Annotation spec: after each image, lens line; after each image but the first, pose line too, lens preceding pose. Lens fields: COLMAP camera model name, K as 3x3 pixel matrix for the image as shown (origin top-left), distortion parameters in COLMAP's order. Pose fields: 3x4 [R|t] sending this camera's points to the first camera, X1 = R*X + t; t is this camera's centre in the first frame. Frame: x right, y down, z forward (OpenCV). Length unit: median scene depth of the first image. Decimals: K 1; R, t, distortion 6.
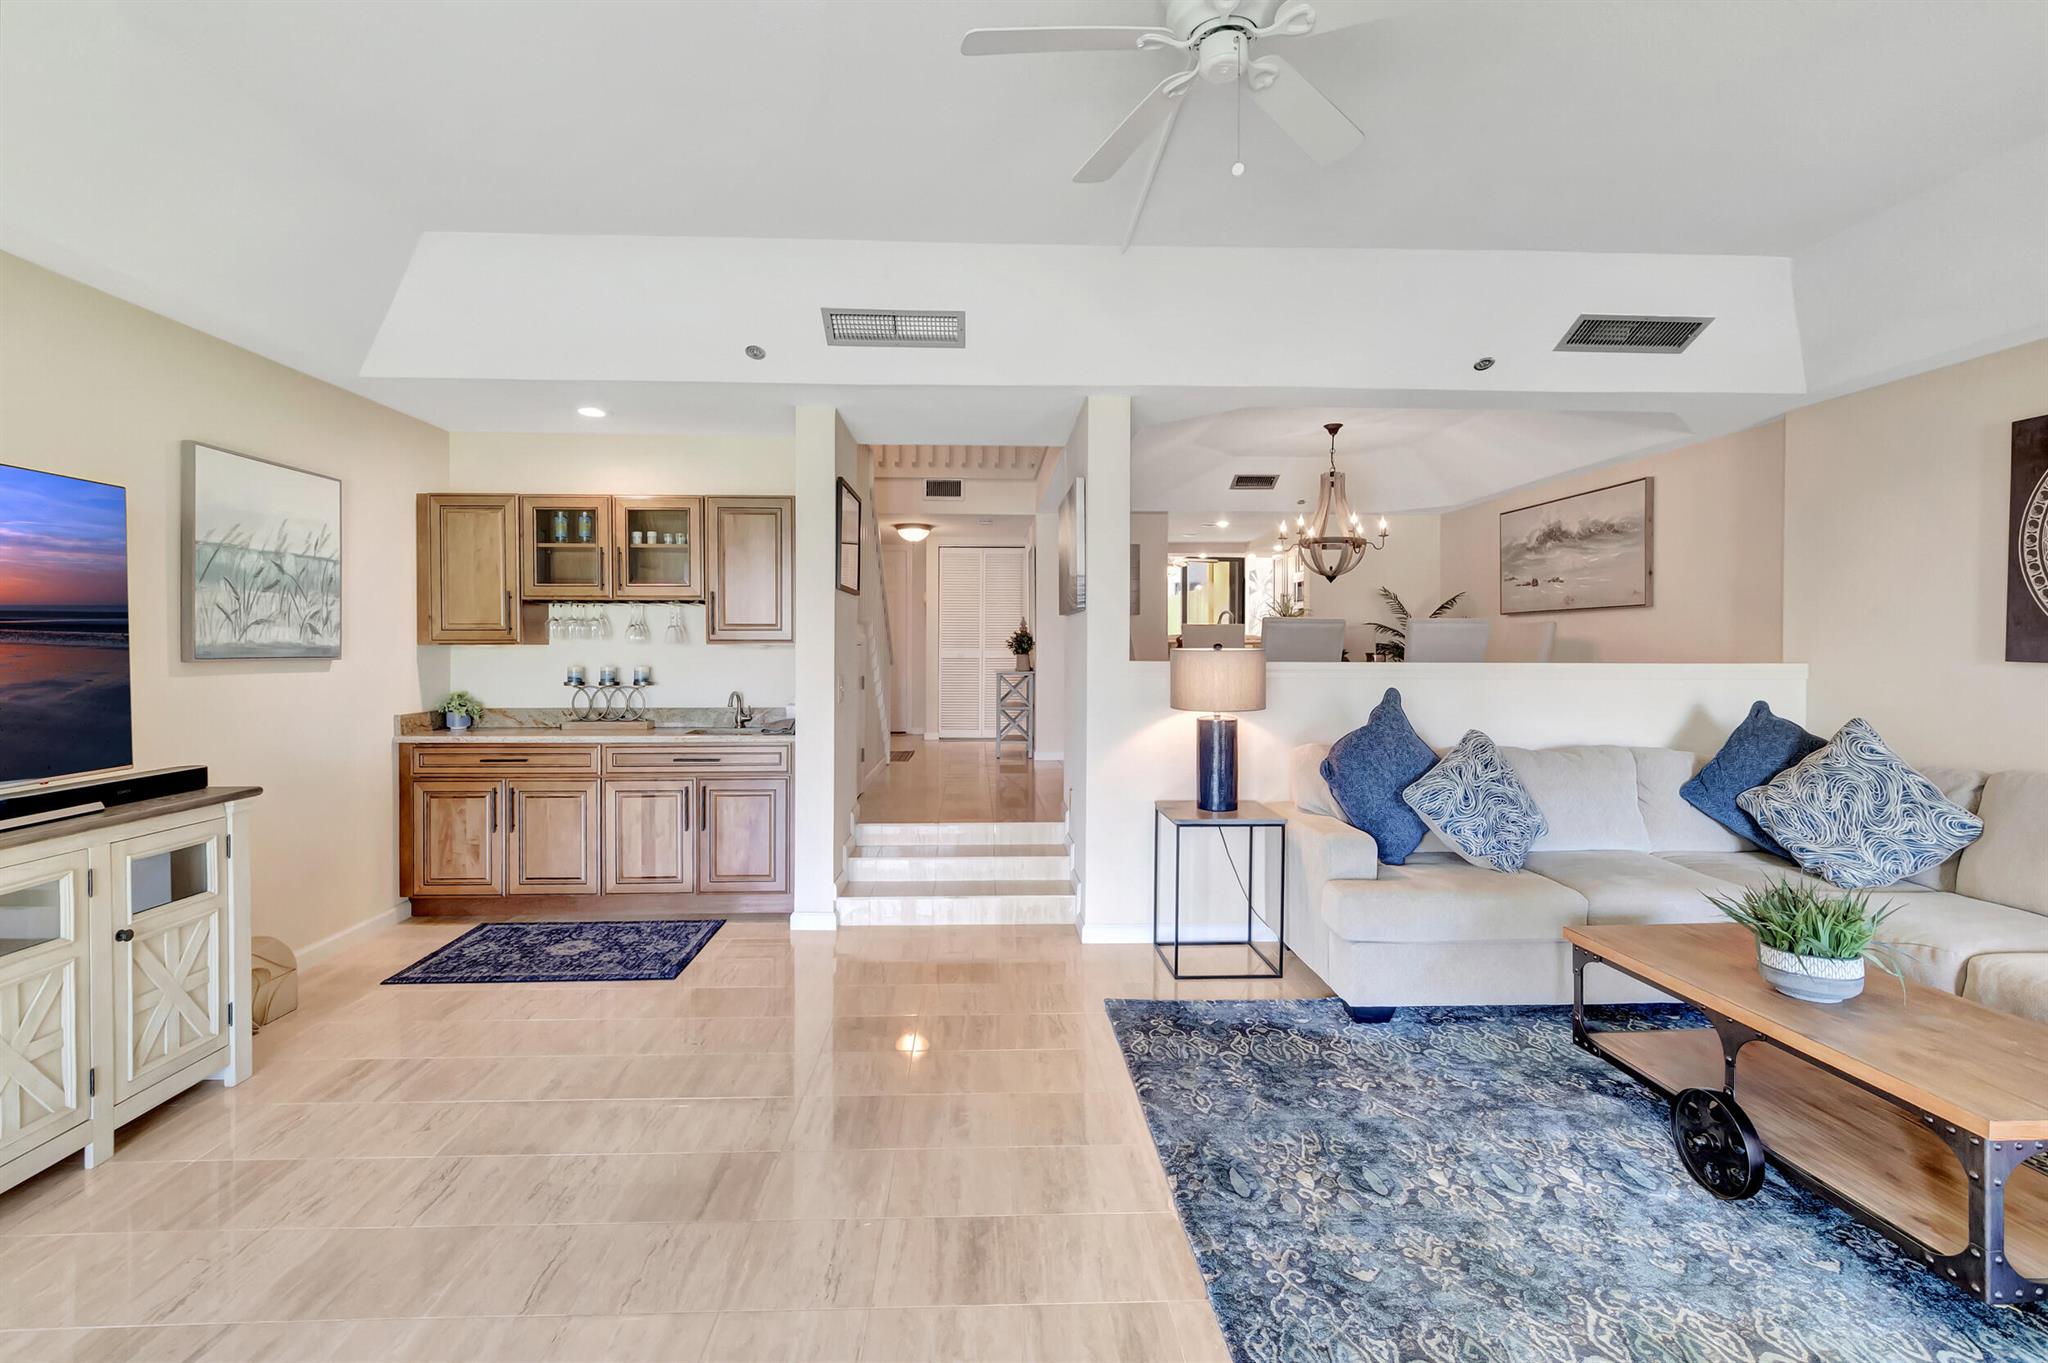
lens RADIAL K [[929.8, 0, 1014.6], [0, 929.8, 666.6], [0, 0, 1]] dist [0.001236, -0.000447]
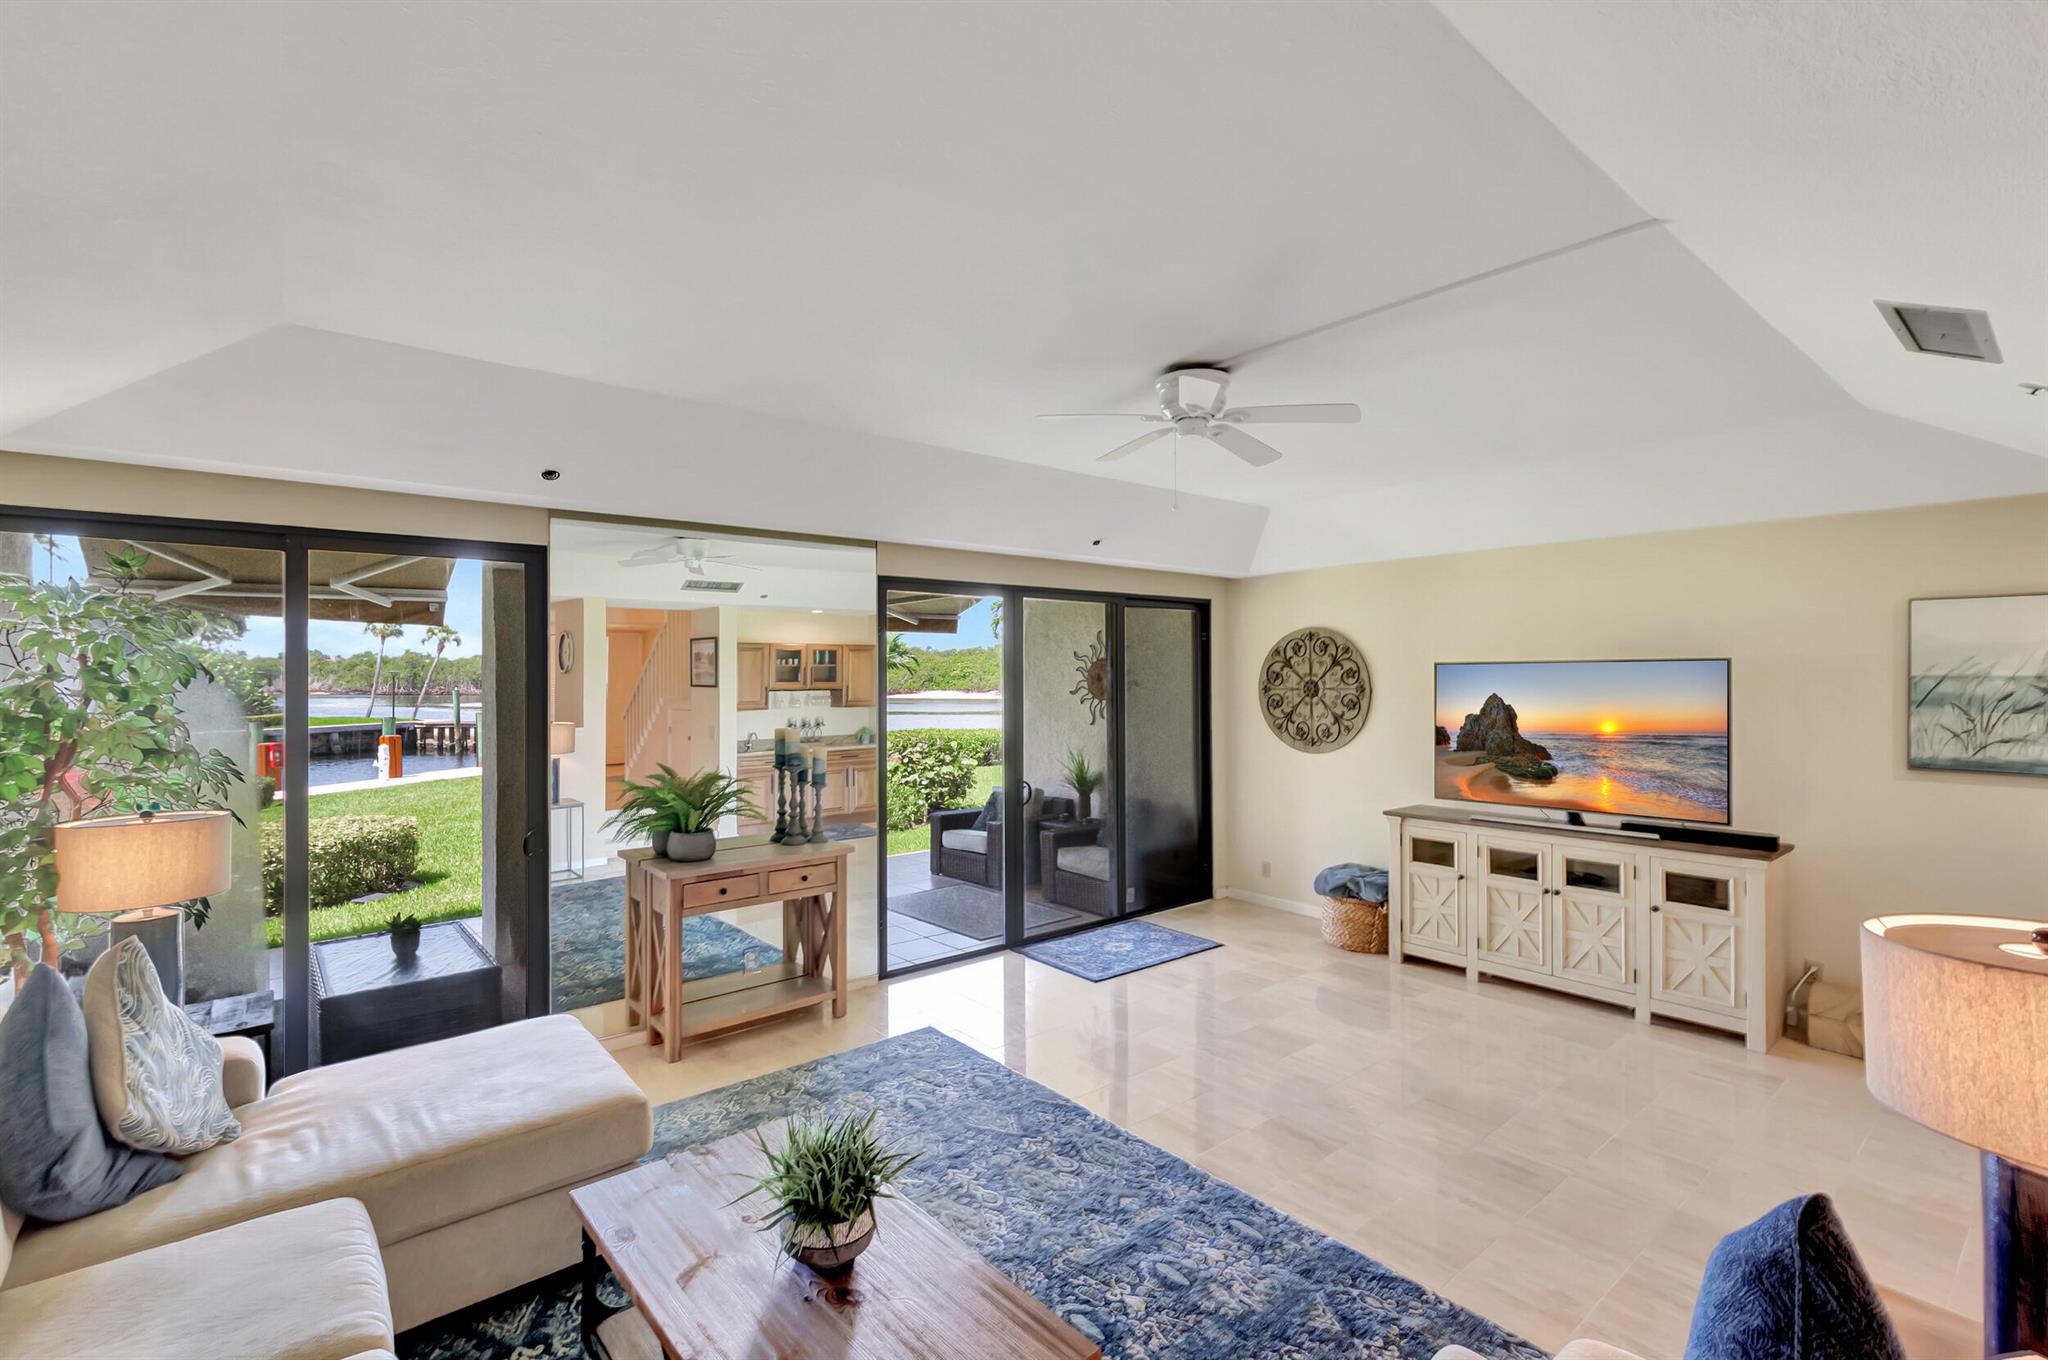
lens RADIAL K [[929.8, 0, 1014.6], [0, 929.8, 665.1], [0, 0, 1]] dist [0.001236, -0.000447]
pose [[-0.793723, -0.002827, -0.608273, 0.850469], [-0.011081, 0.999890, 0.009813, -0.143707], [0.608179, 0.014529, -0.793667, 1.220619]]
